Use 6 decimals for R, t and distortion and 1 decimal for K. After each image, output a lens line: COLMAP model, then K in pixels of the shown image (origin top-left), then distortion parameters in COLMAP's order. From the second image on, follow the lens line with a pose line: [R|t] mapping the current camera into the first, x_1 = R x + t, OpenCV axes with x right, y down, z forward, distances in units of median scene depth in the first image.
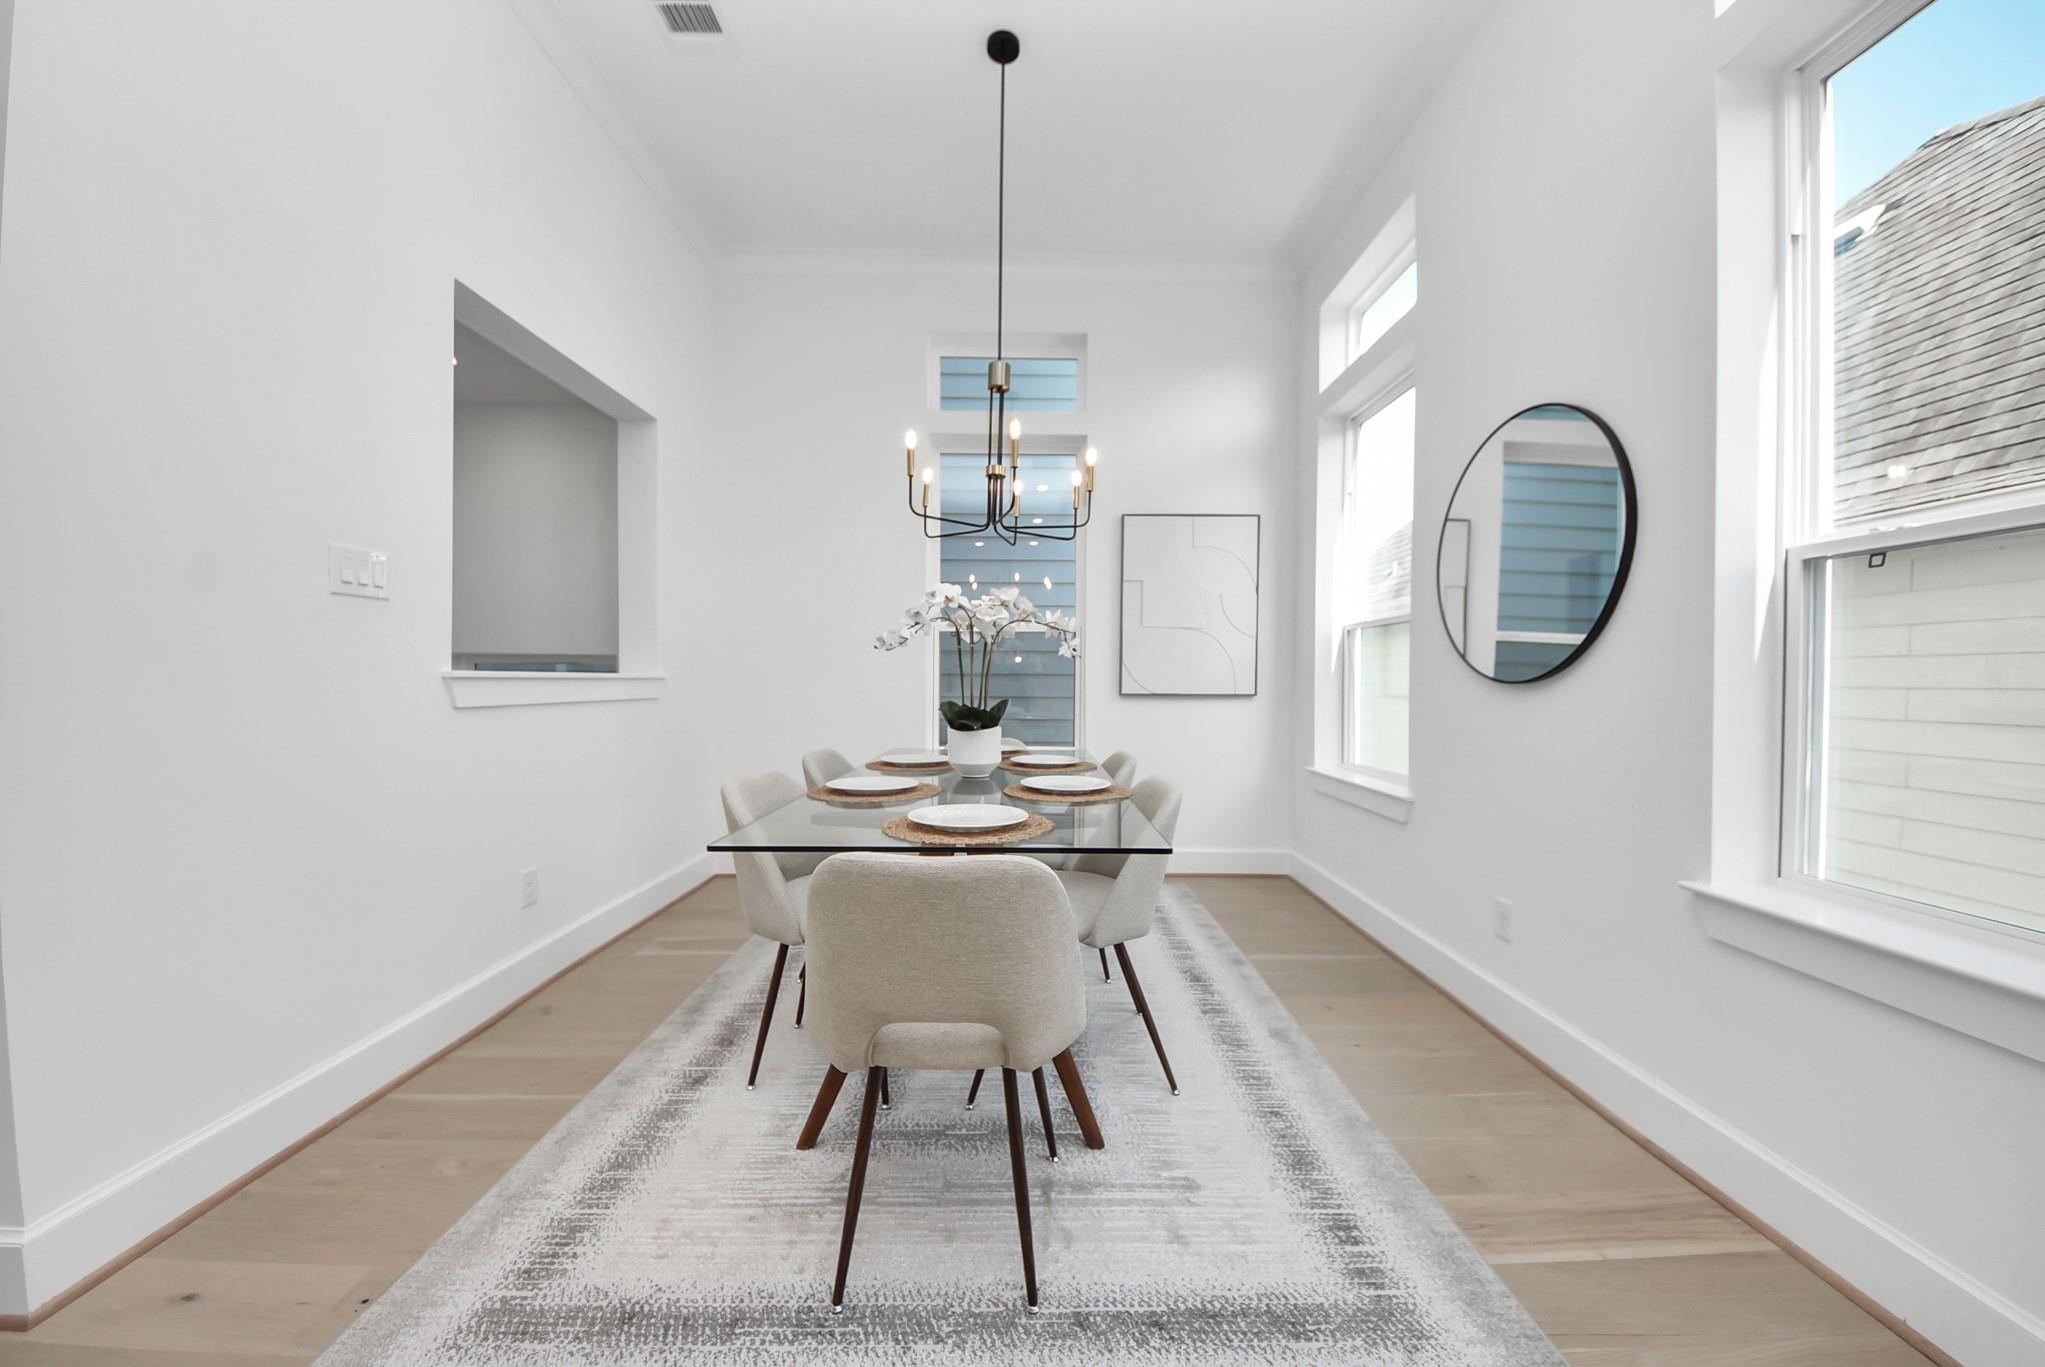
lens RADIAL K [[756.4, 0, 1027.3], [0, 756.4, 691.7], [0, 0, 1]] dist [0.000897, 0.000016]
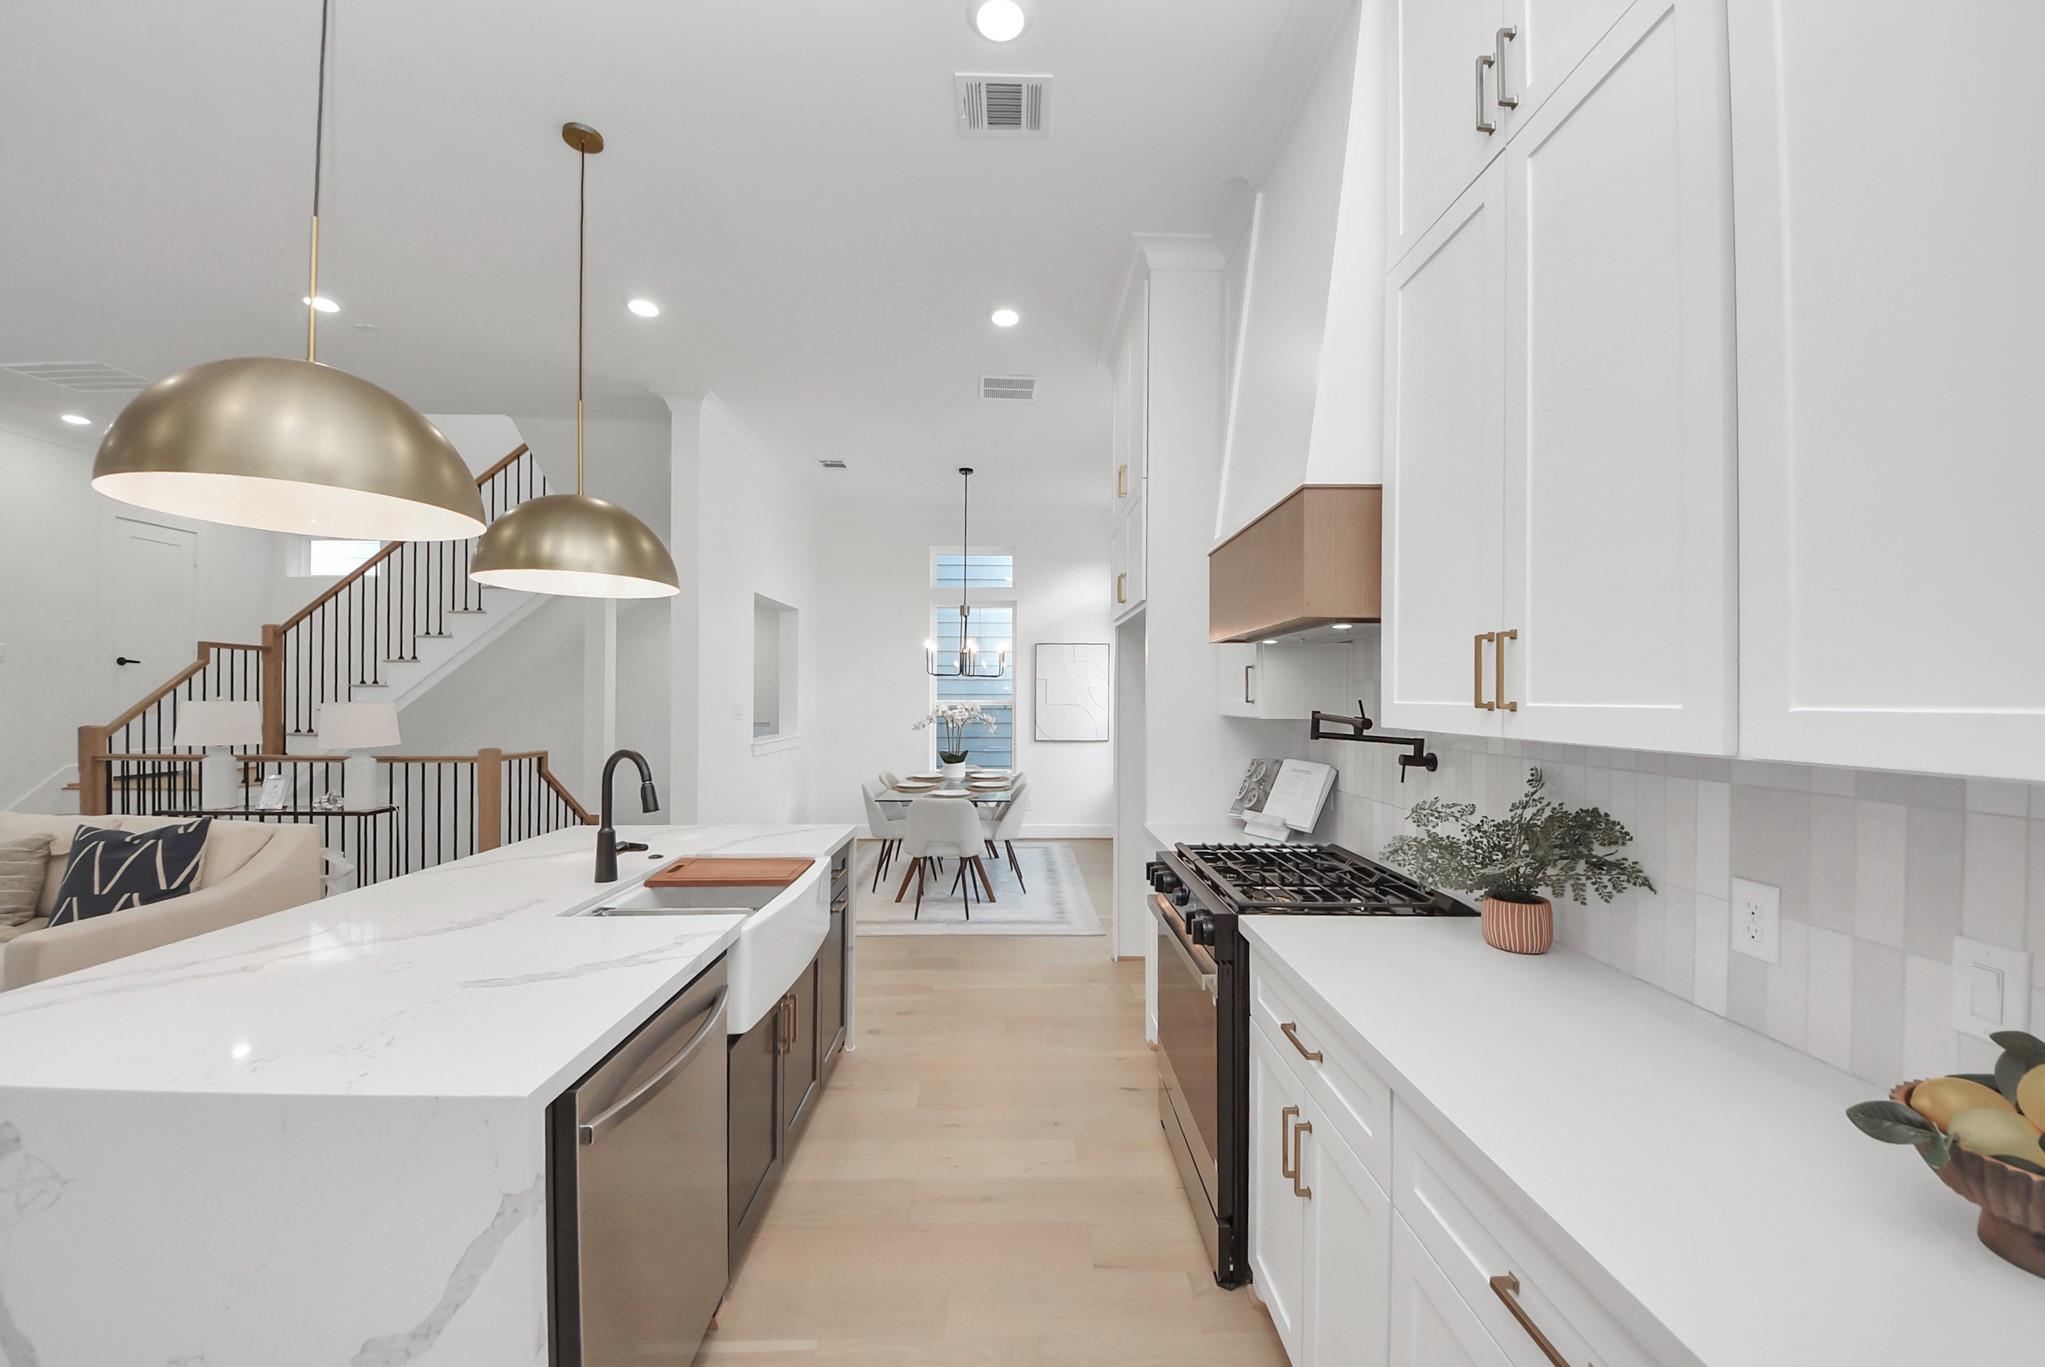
lens RADIAL K [[787.2, 0, 1022.5], [0, 787.2, 683.5], [0, 0, 1]] dist [-0.000377, -0.000071]
pose [[0.999941, -0.003108, 0.010423, 0.119283], [0.003462, 0.999410, -0.034168, -0.111371], [-0.010311, 0.034202, 0.999362, -1.456488]]
